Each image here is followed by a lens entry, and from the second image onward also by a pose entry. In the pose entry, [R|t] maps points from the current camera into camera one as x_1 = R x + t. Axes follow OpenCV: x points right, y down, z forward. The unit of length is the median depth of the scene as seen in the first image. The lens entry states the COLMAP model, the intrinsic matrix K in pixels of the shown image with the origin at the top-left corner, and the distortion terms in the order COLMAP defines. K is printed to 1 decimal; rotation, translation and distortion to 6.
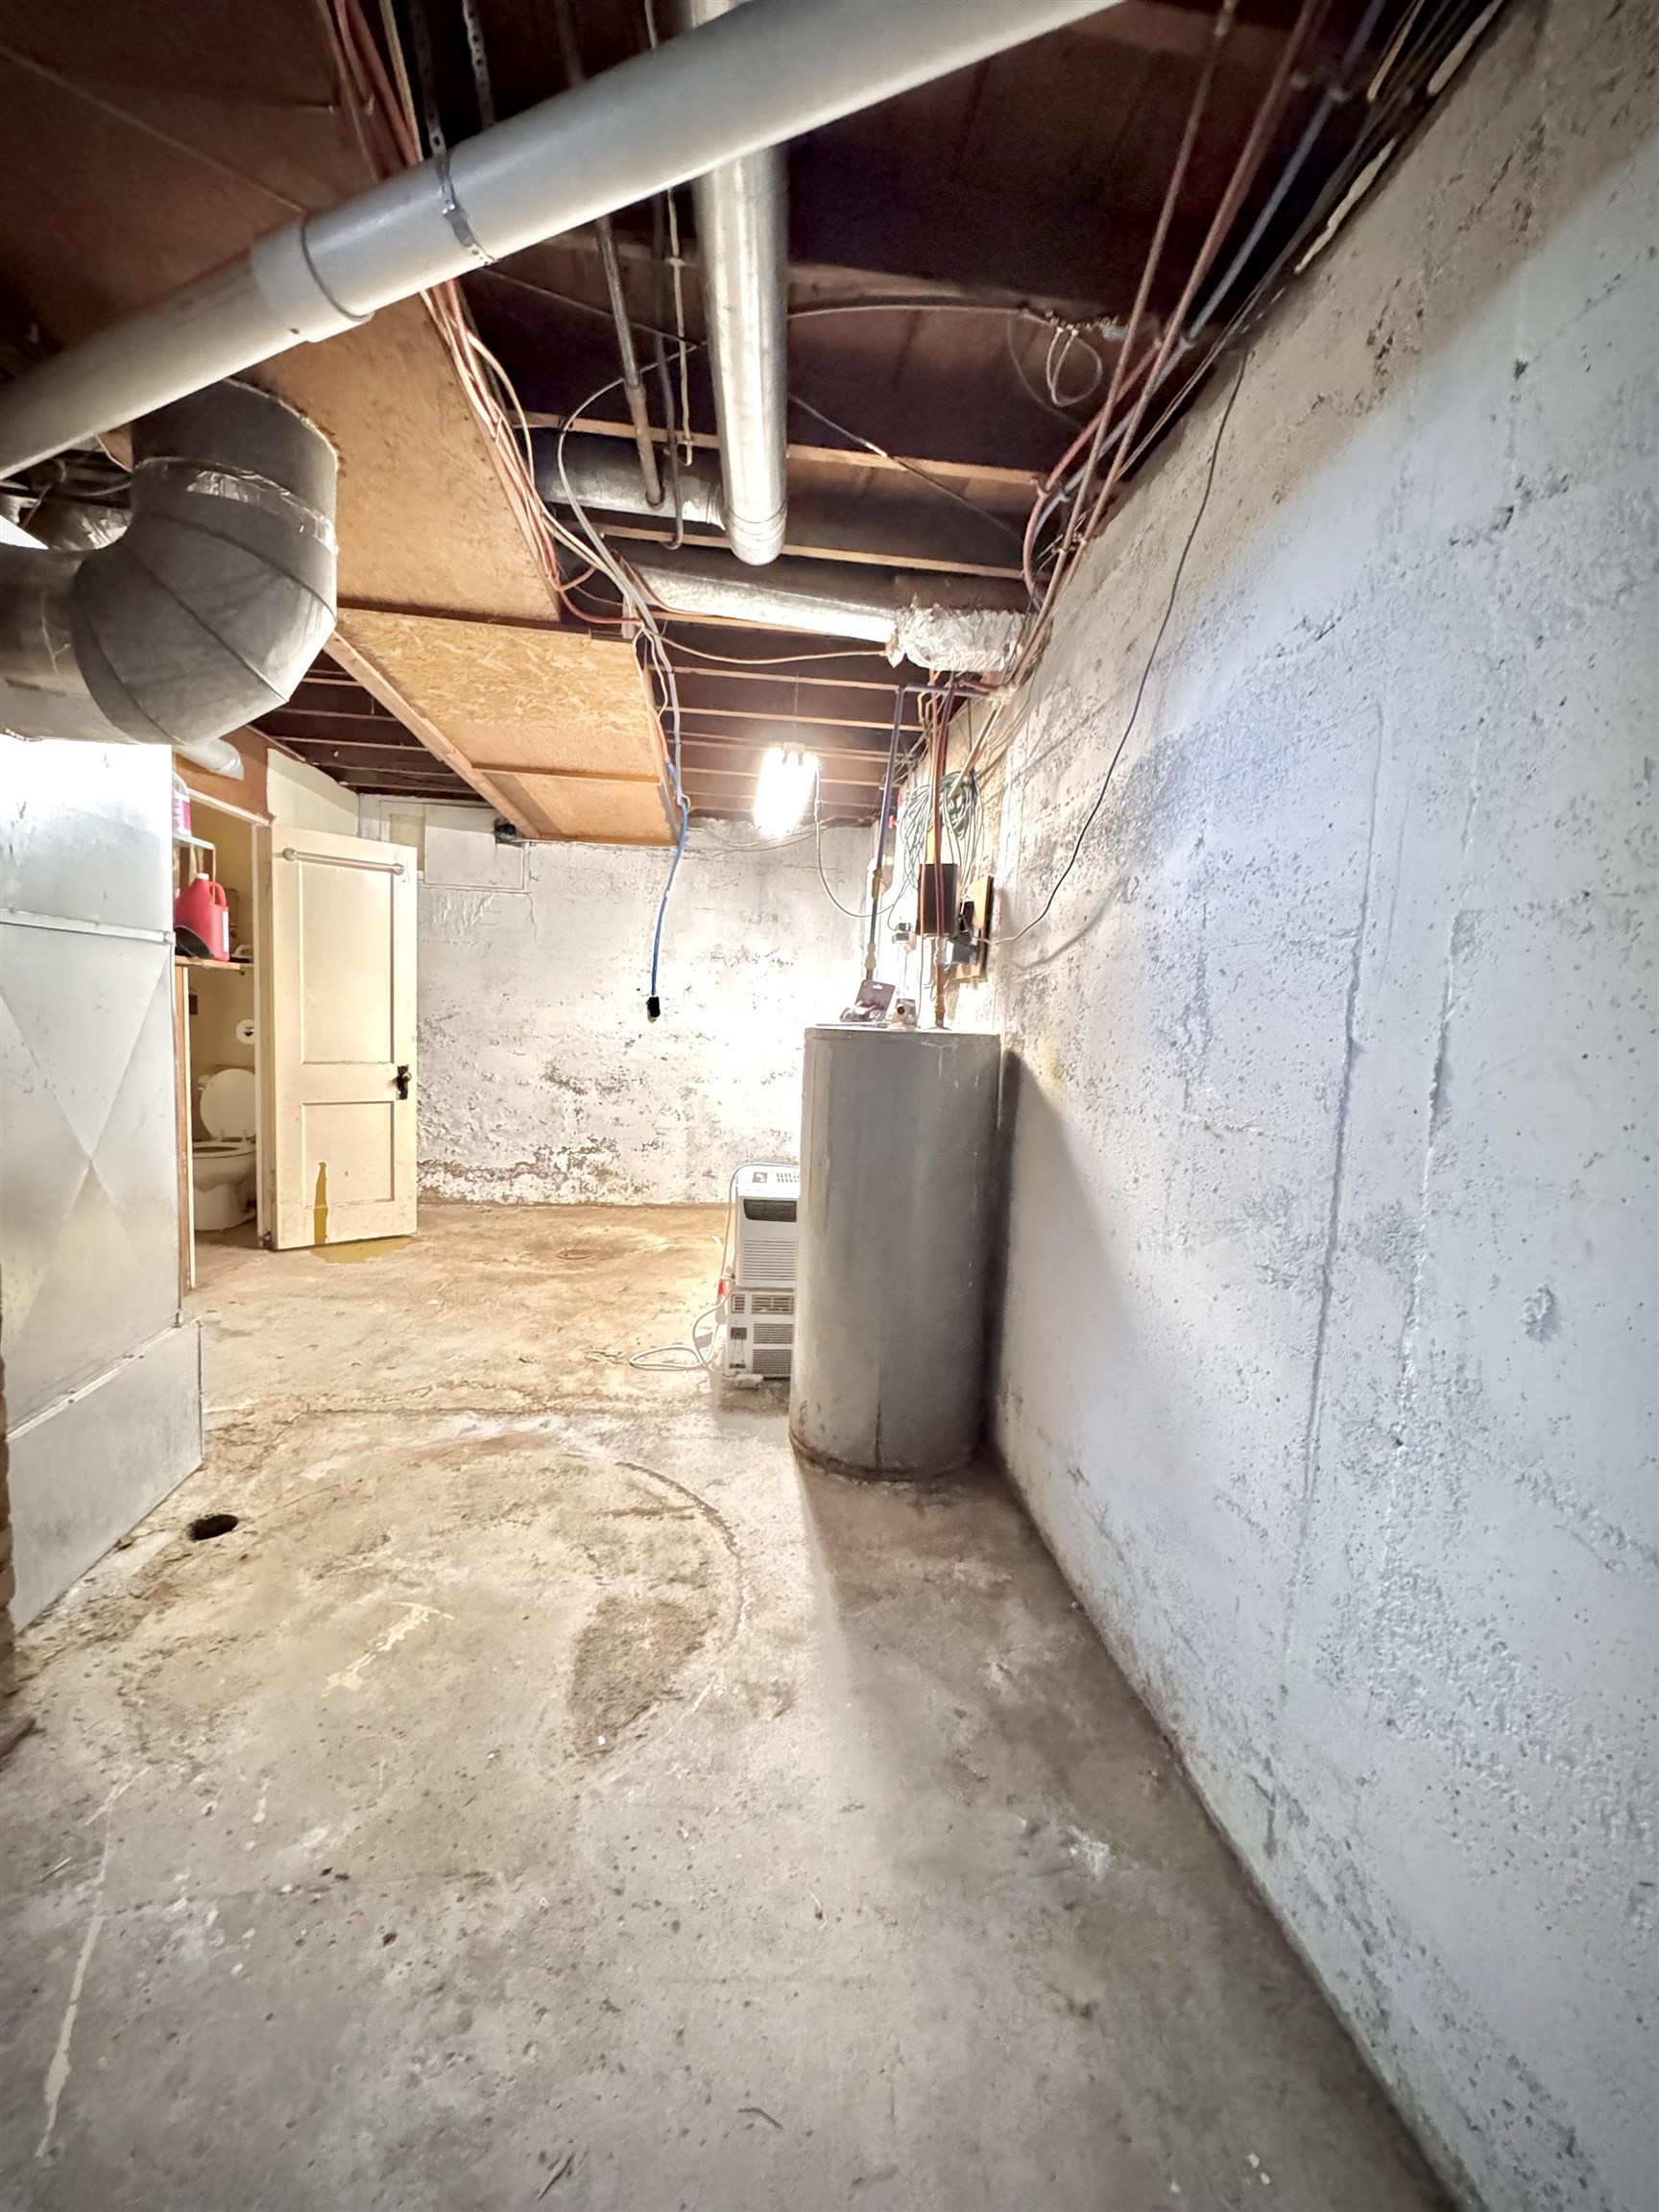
lens RADIAL K [[883.6, 0, 829.3], [0, 883.6, 1098.8], [0, 0, 1]] dist [-0.001138, -0.000152]
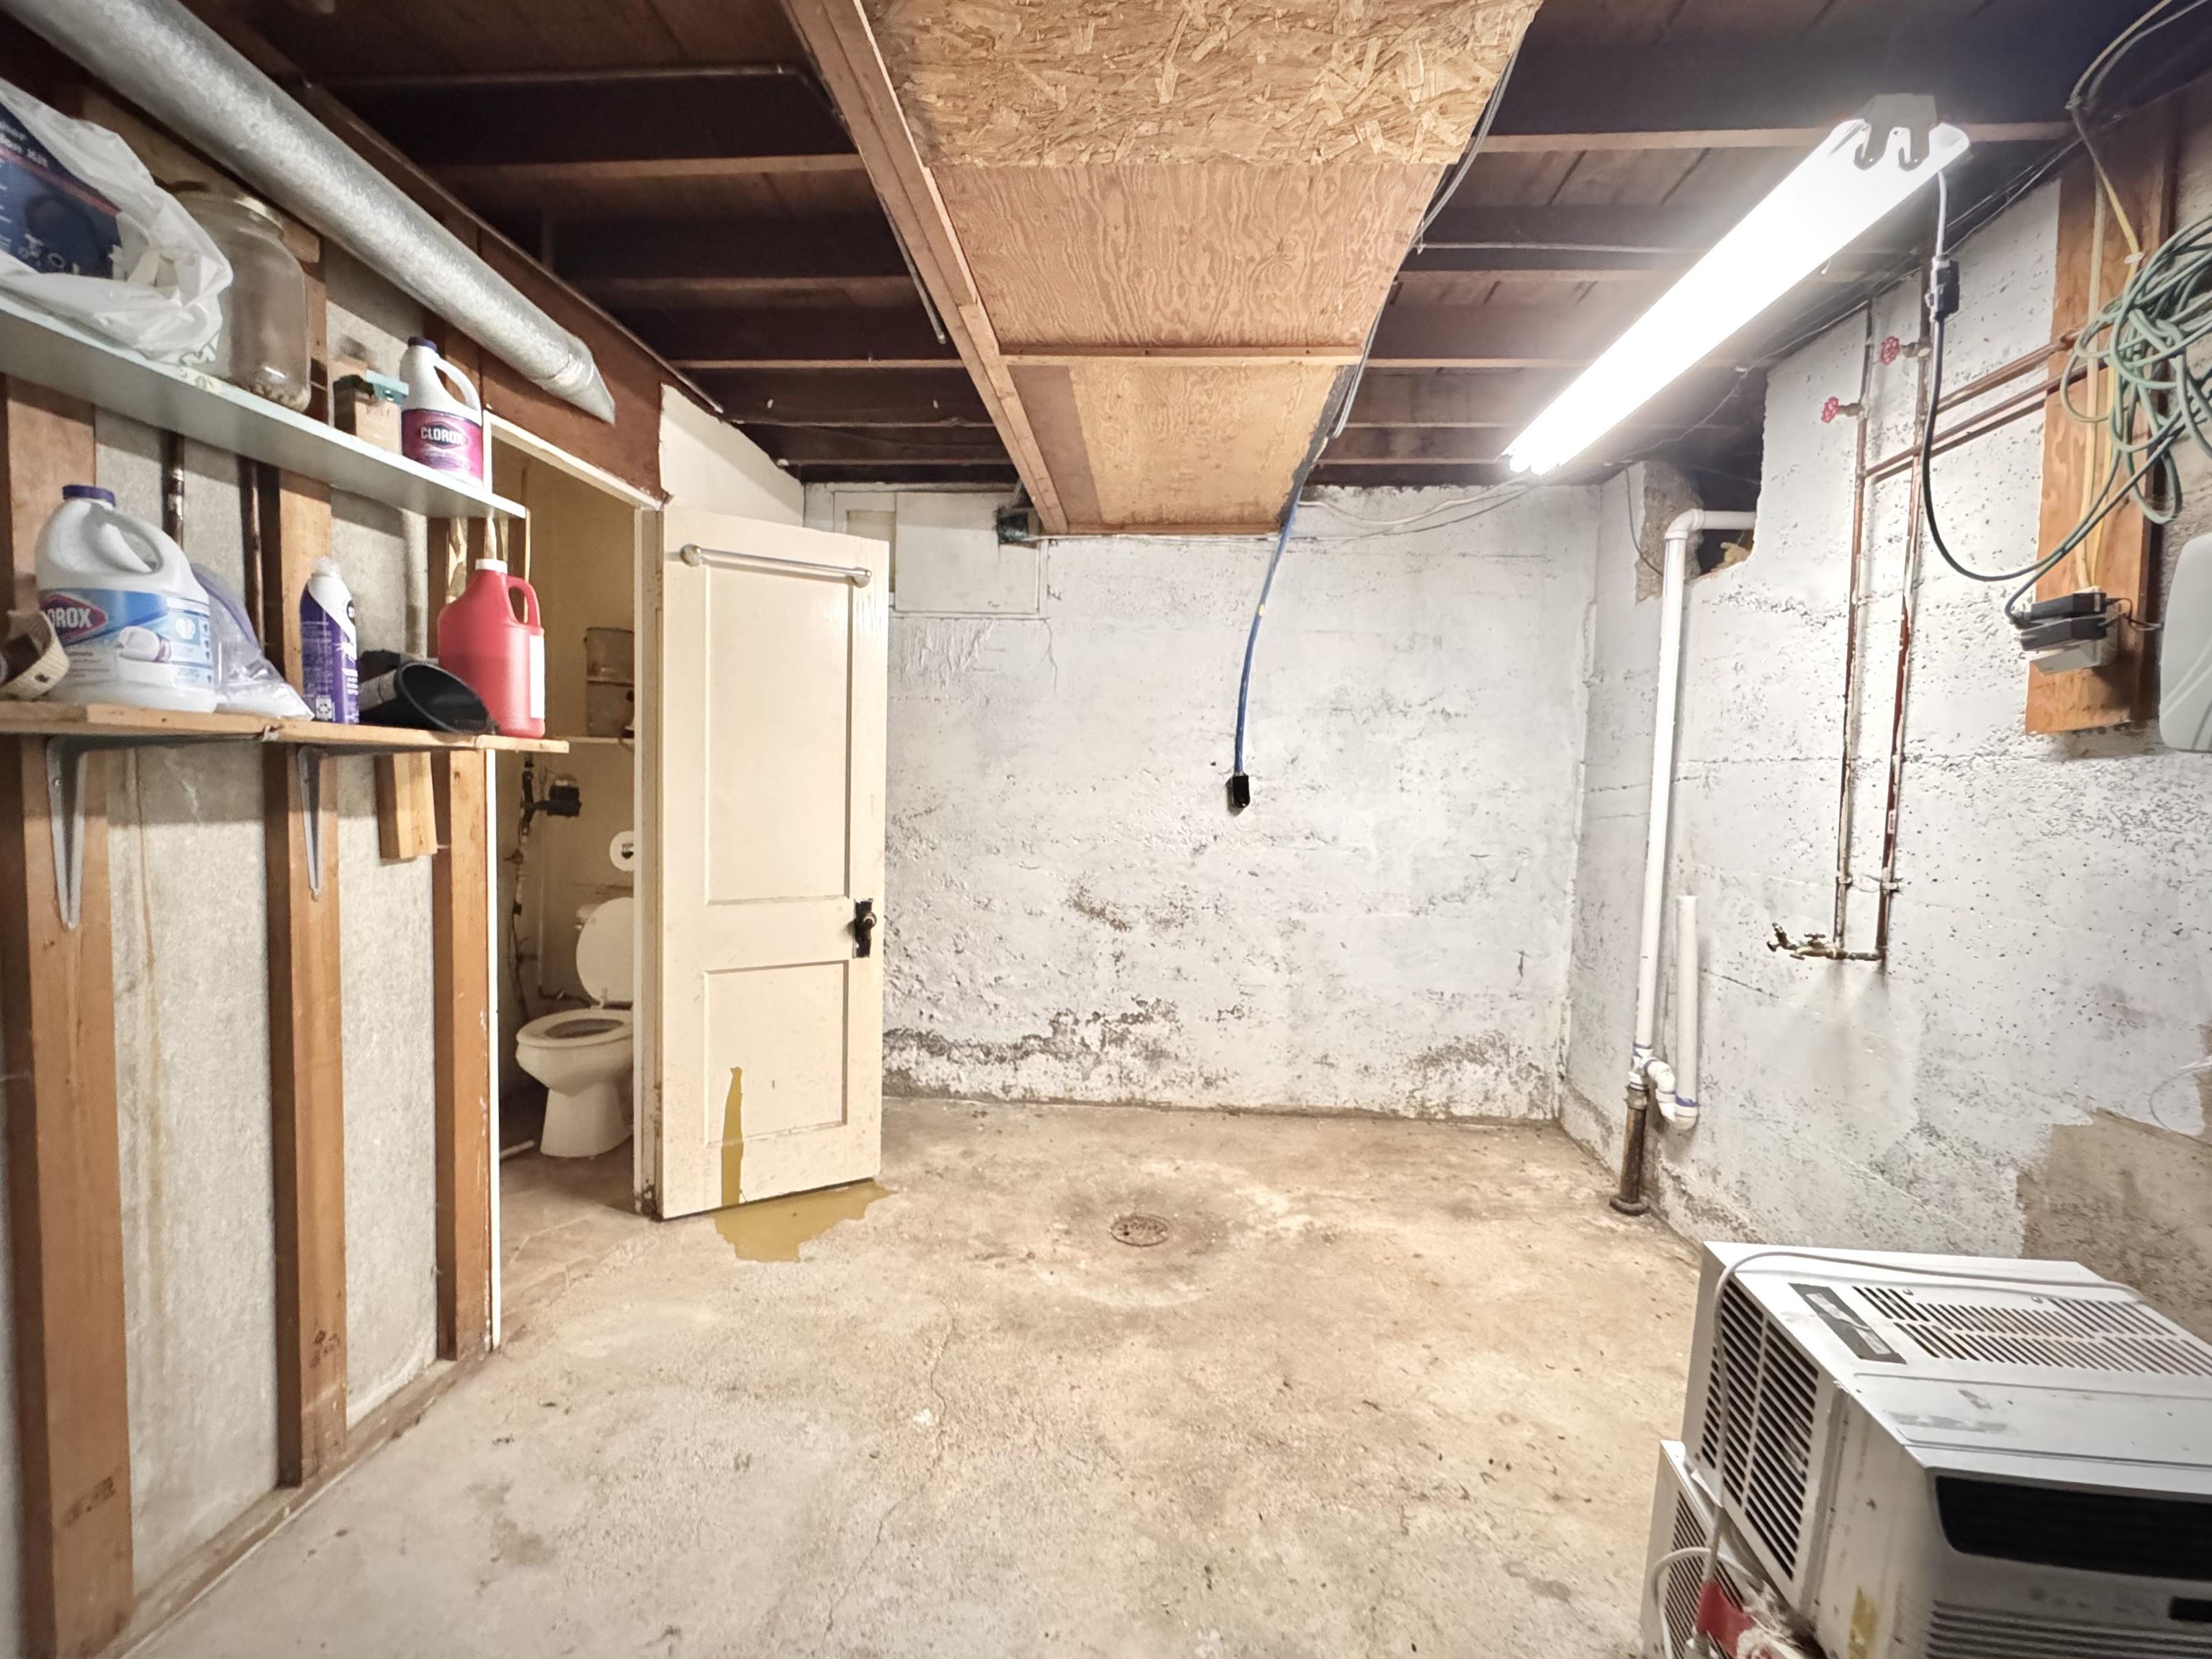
lens RADIAL K [[899.3, 0, 1099.3], [0, 899.3, 815.9], [0, 0, 1]] dist [-0.008492, -0.000102]
pose [[0.983896, -0.009717, -0.178477, -0.203190], [0.000959, 0.998794, -0.049094, -0.061887], [0.178739, 0.048132, 0.982718, 0.401461]]
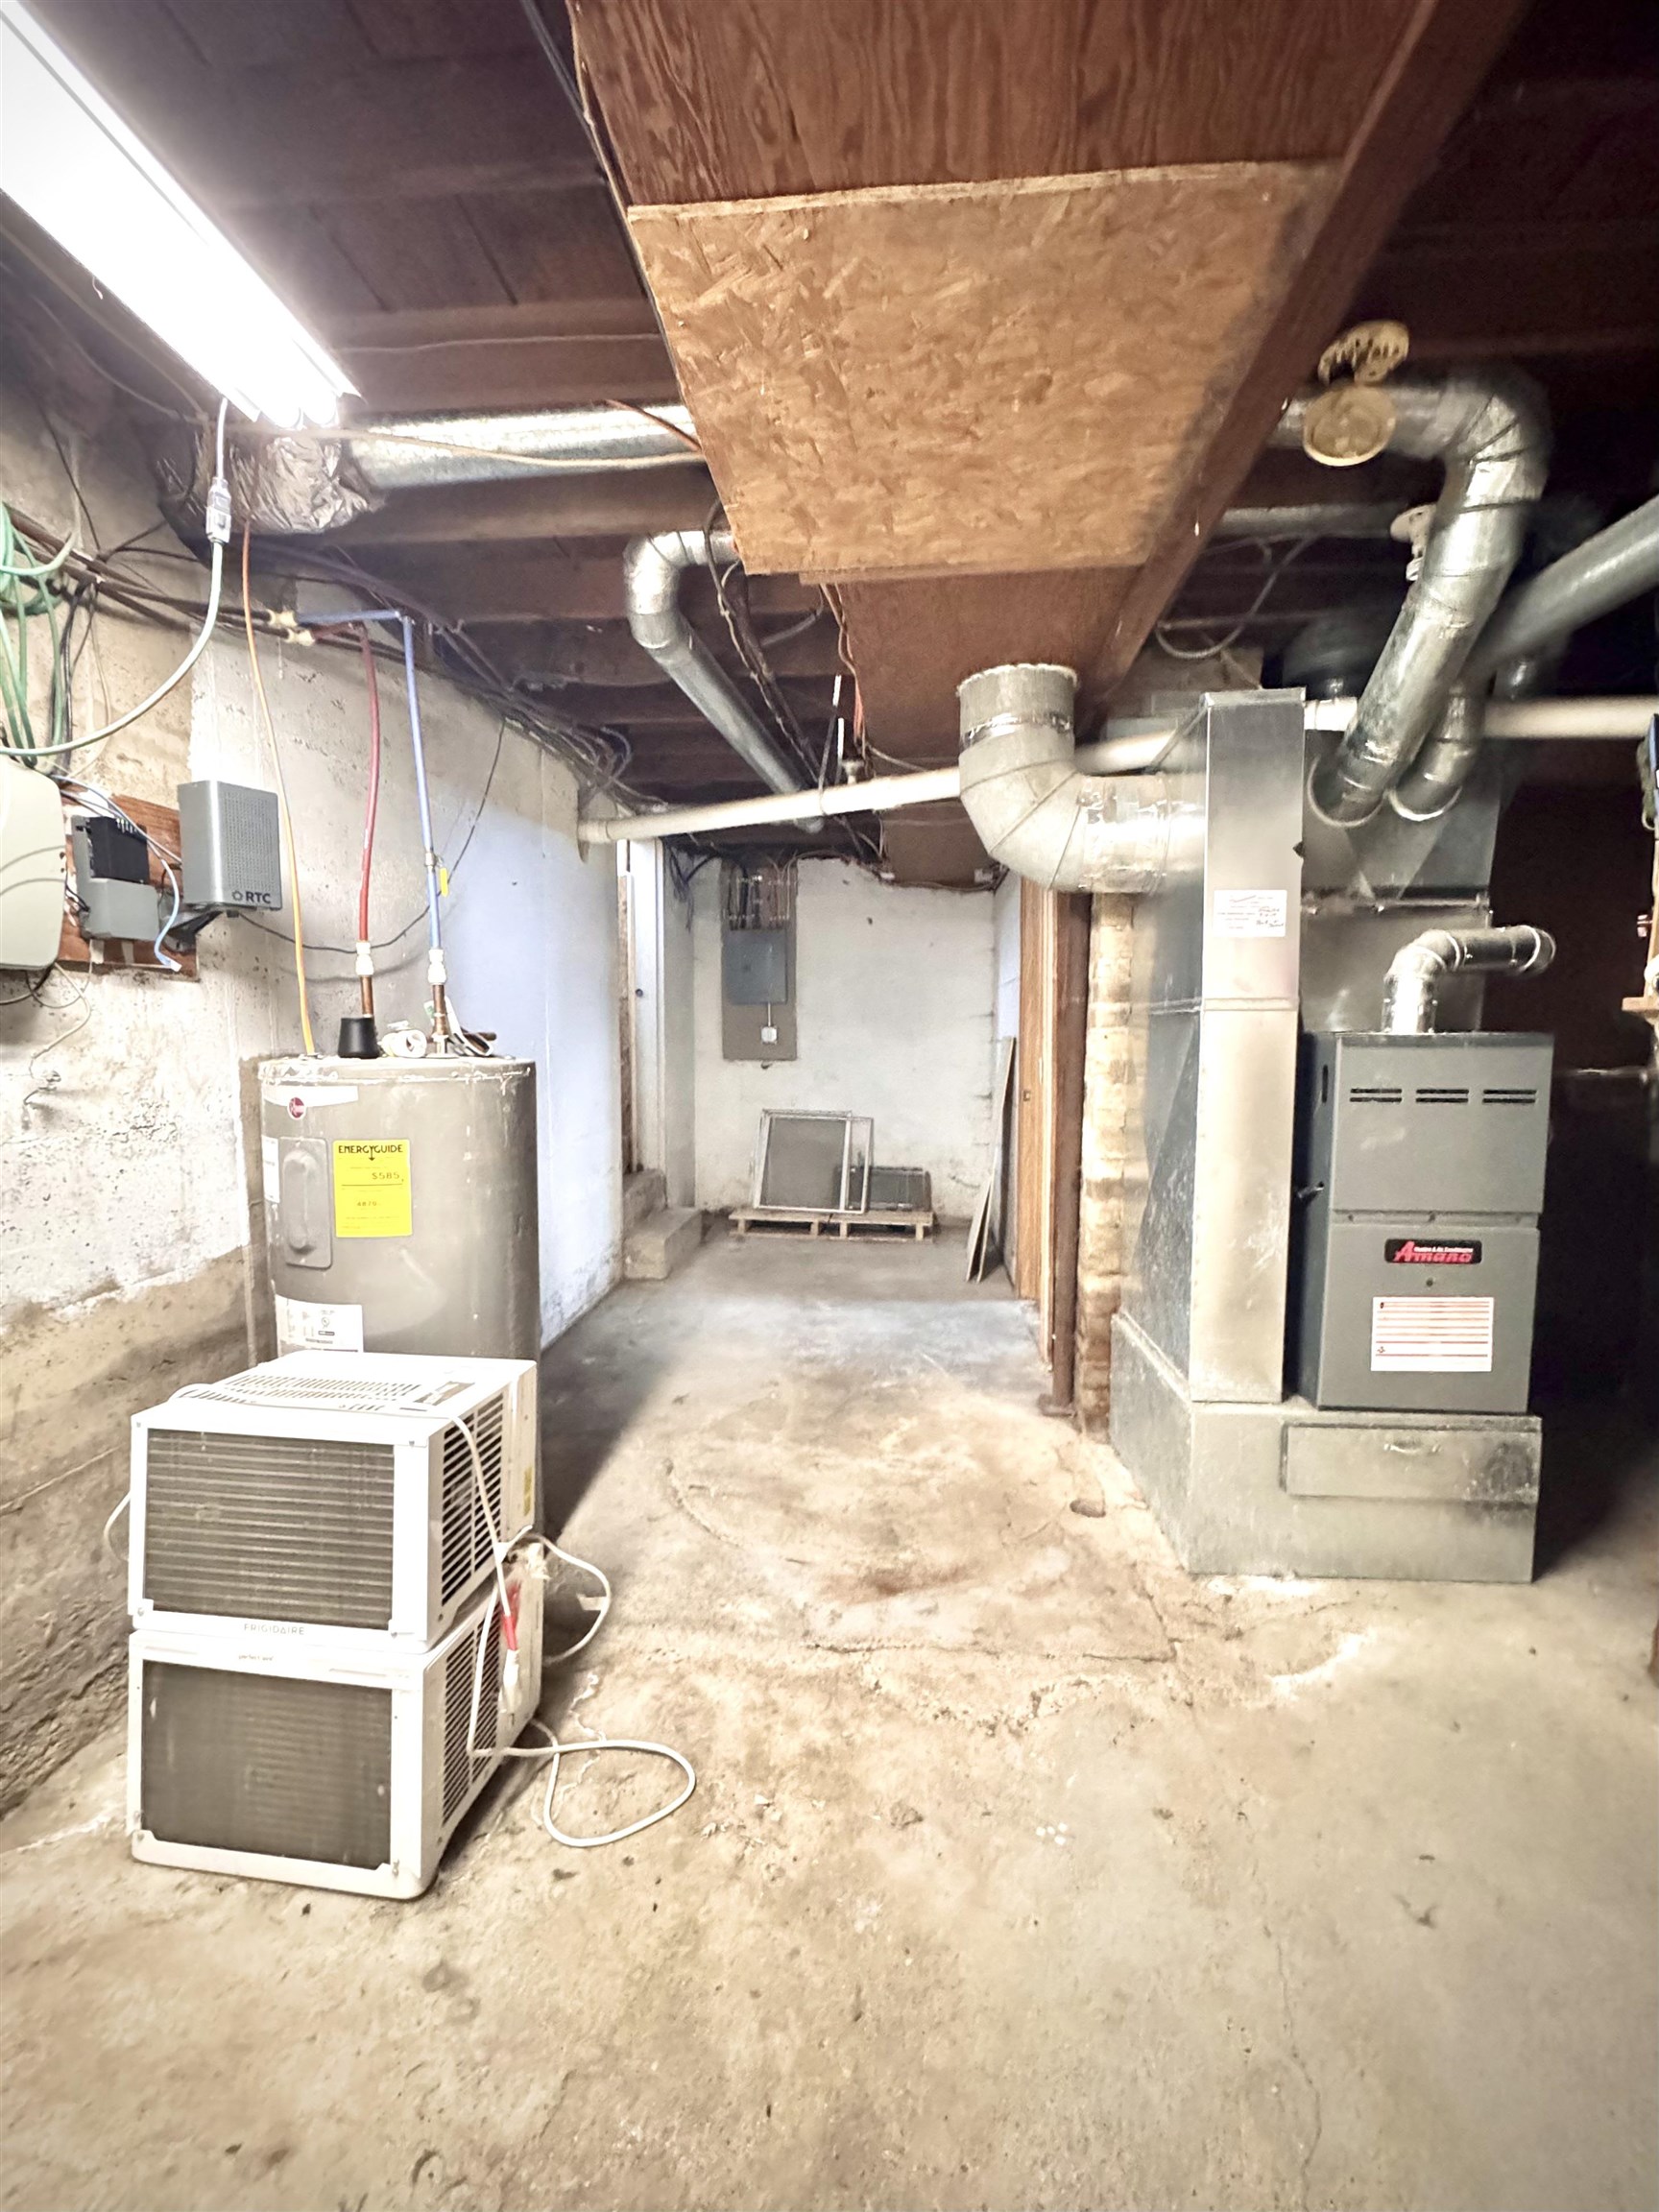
lens RADIAL K [[883.6, 0, 829.3], [0, 883.6, 1098.8], [0, 0, 1]] dist [-0.001138, -0.000152]
pose [[-0.977111, -0.064141, 0.202828, -0.251345], [-0.028287, 0.984170, 0.174956, -0.107450], [-0.210839, 0.165214, -0.963458, 0.938320]]
